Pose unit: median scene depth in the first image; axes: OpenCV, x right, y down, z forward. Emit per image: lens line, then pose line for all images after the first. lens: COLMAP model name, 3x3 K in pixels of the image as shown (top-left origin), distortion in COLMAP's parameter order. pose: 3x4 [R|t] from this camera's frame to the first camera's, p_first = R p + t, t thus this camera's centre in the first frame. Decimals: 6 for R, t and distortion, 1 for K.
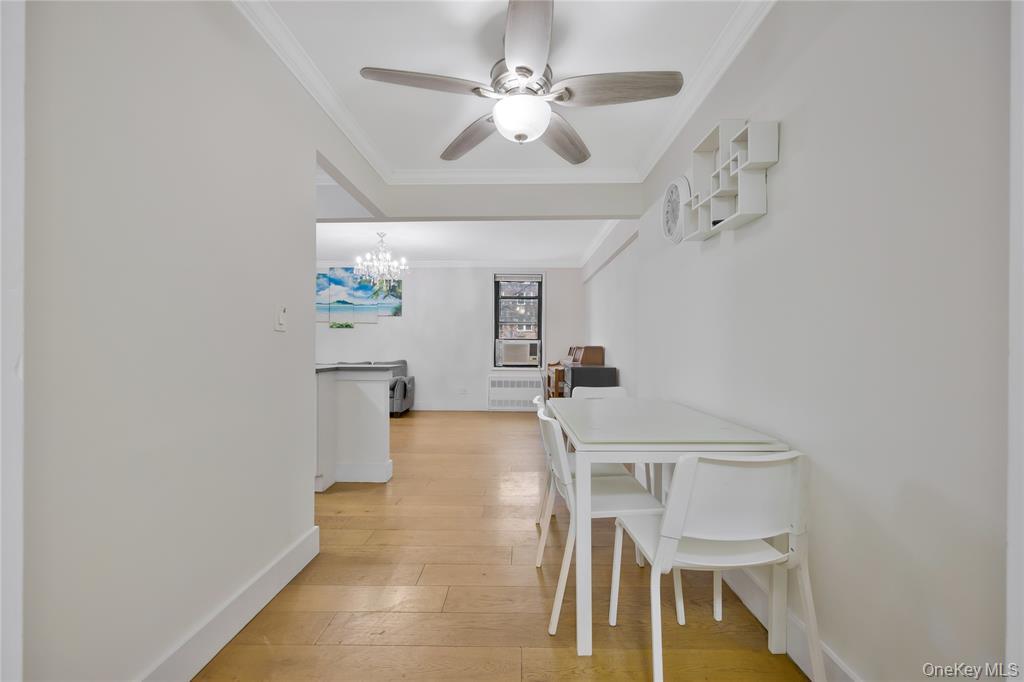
lens RADIAL K [[418.8, 0, 513.0], [0, 418.8, 343.6], [0, 0, 1]] dist [0.002690, 0.000118]
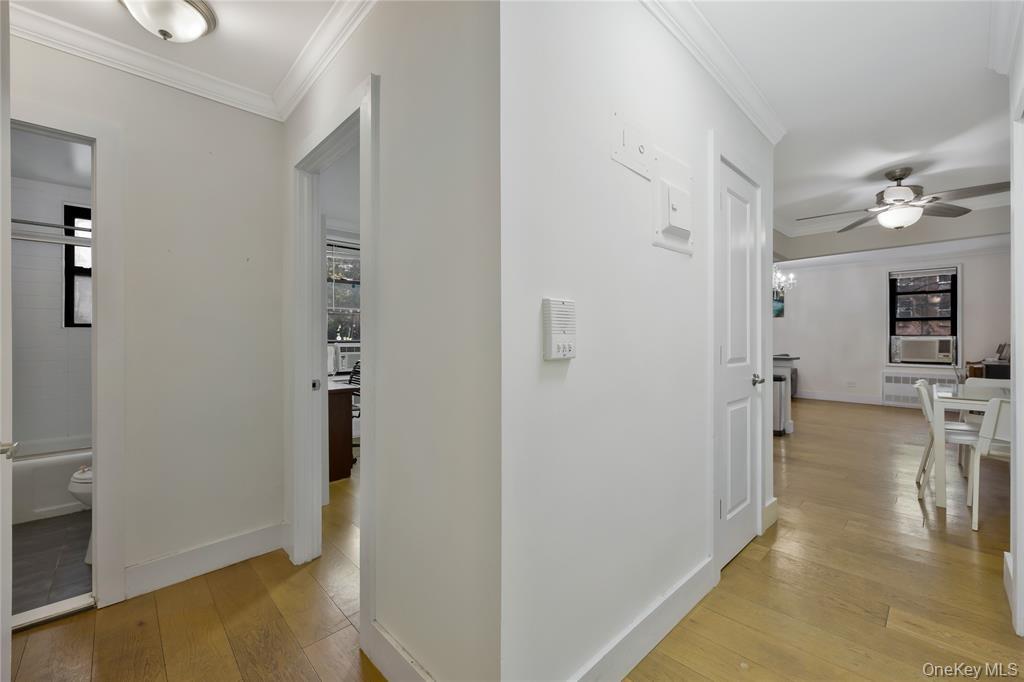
lens RADIAL K [[418.8, 0, 513.8], [0, 418.8, 337.4], [0, 0, 1]] dist [0.002690, 0.000118]
pose [[0.706176, -0.004828, -0.708020, 0.033405], [0.004861, 0.999986, -0.001970, -0.009380], [0.708020, -0.002051, 0.706189, -0.376260]]
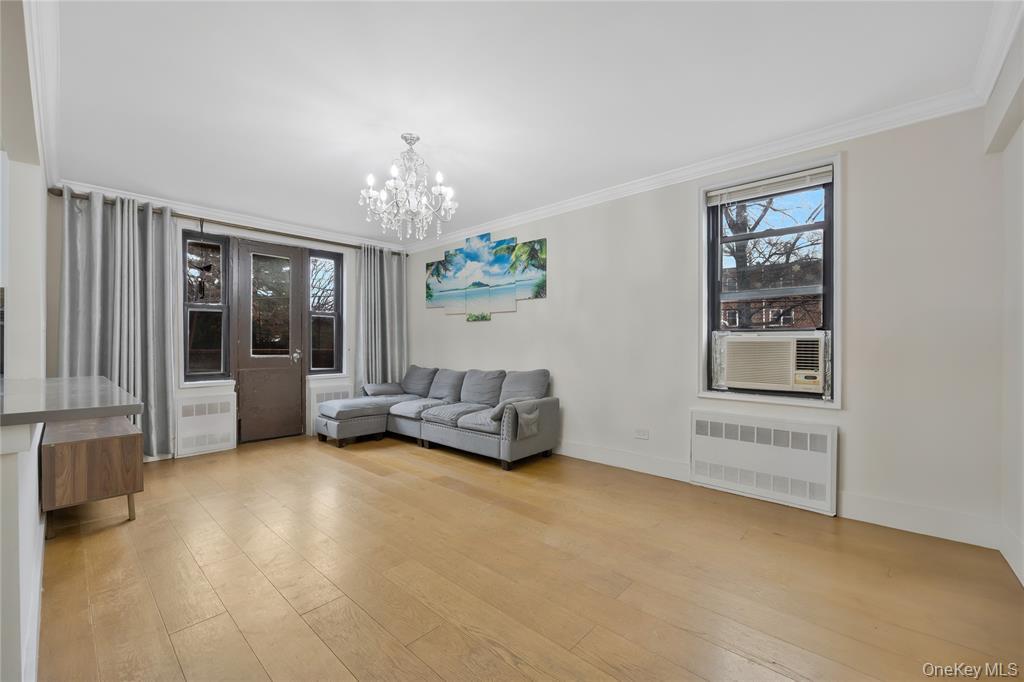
lens RADIAL K [[418.8, 0, 516.0], [0, 418.8, 344.7], [0, 0, 1]] dist [0.002690, 0.000118]
pose [[0.749622, -0.005610, -0.661842, 0.106056], [0.006773, 0.999977, -0.000806, 0.003479], [0.661831, -0.003879, 0.749643, 0.513934]]
